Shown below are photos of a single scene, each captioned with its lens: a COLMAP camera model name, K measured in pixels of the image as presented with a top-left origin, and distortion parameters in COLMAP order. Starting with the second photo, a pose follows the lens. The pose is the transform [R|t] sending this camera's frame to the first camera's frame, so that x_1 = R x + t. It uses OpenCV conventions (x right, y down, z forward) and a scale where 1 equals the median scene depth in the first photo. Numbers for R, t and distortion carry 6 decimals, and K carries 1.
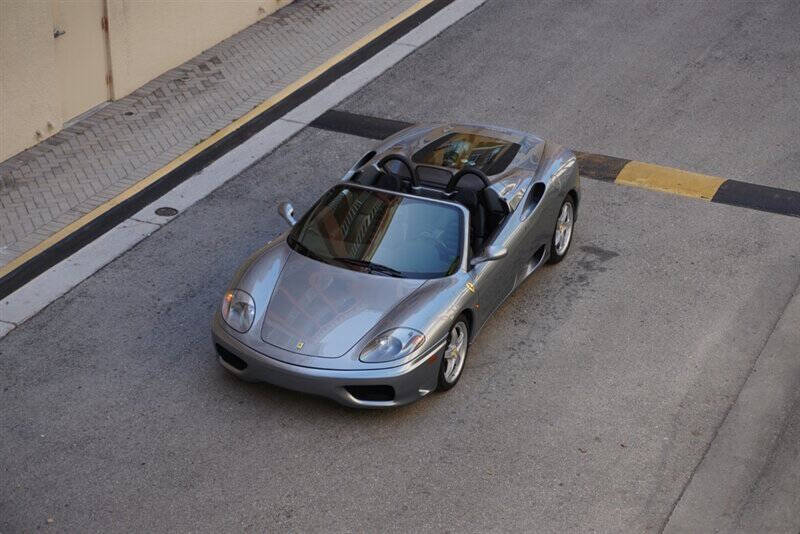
lens RADIAL K [[1548.6, 0, 400.0], [0, 1548.6, 267.0], [0, 0, 1]] dist [0.015962, 0.110954]
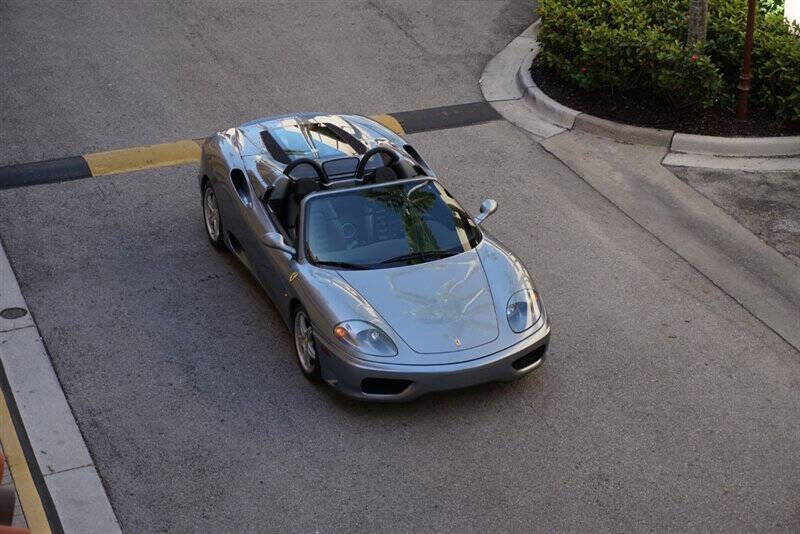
lens RADIAL K [[1548.6, 0, 400.0], [0, 1548.6, 267.0], [0, 0, 1]] dist [0.015962, 0.110954]
pose [[0.695106, -0.324866, 0.641319, -0.610109], [0.316979, 0.939176, 0.132185, -0.117775], [-0.645254, 0.111402, 0.755803, 0.230516]]
